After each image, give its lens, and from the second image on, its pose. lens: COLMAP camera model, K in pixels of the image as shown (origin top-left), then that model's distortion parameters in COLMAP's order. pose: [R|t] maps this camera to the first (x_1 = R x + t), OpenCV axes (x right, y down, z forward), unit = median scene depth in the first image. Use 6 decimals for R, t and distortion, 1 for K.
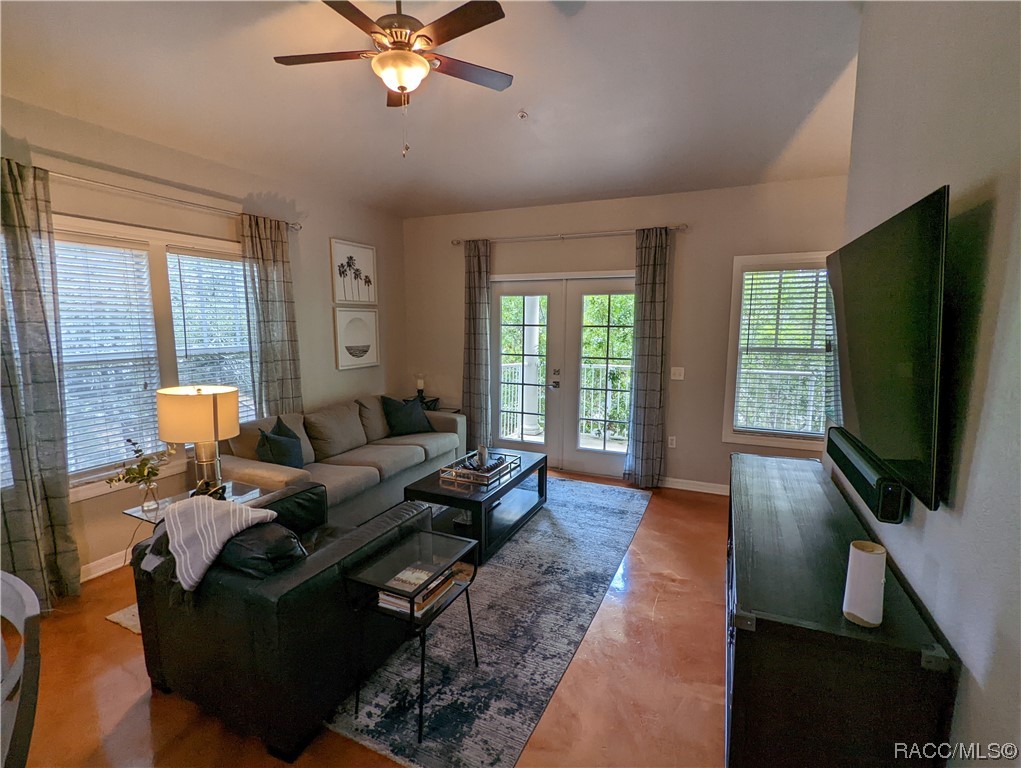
lens RADIAL K [[485.1, 0, 508.3], [0, 485.1, 386.6], [0, 0, 1]] dist [-0.001742, -0.004567]
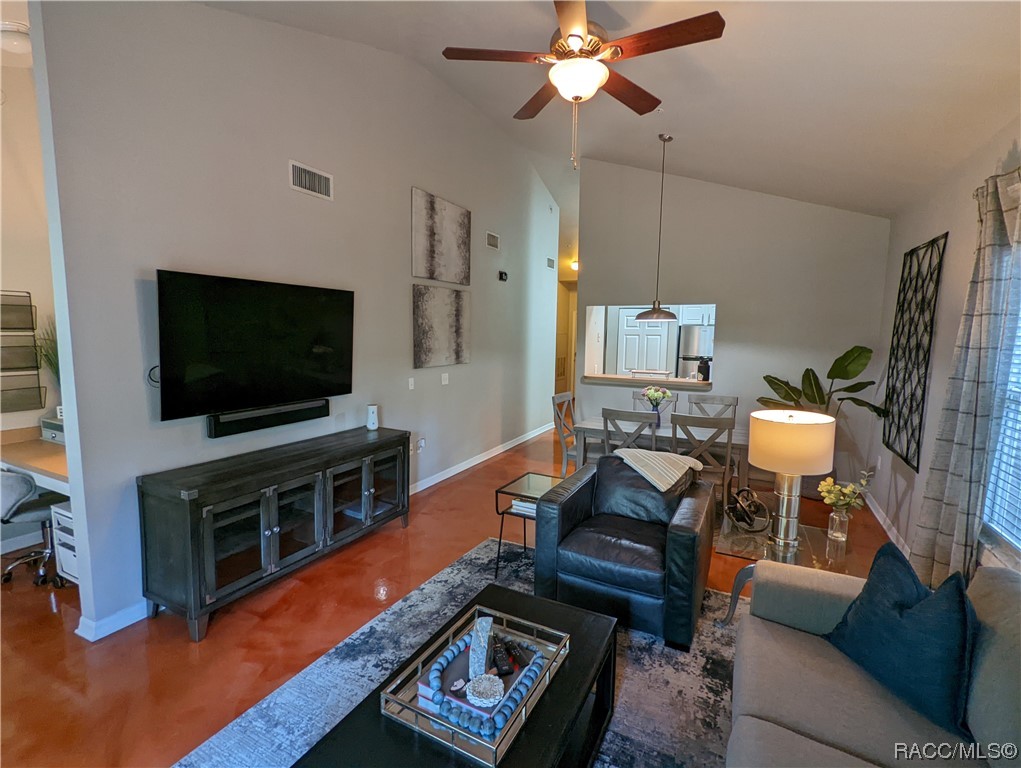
lens RADIAL K [[485.1, 0, 506.7], [0, 485.1, 385.7], [0, 0, 1]] dist [-0.001742, -0.004567]
pose [[-0.998905, -0.019619, 0.042481, -0.067594], [-0.008840, 0.970633, 0.240401, -0.145450], [-0.045950, 0.239762, -0.969744, 1.035911]]
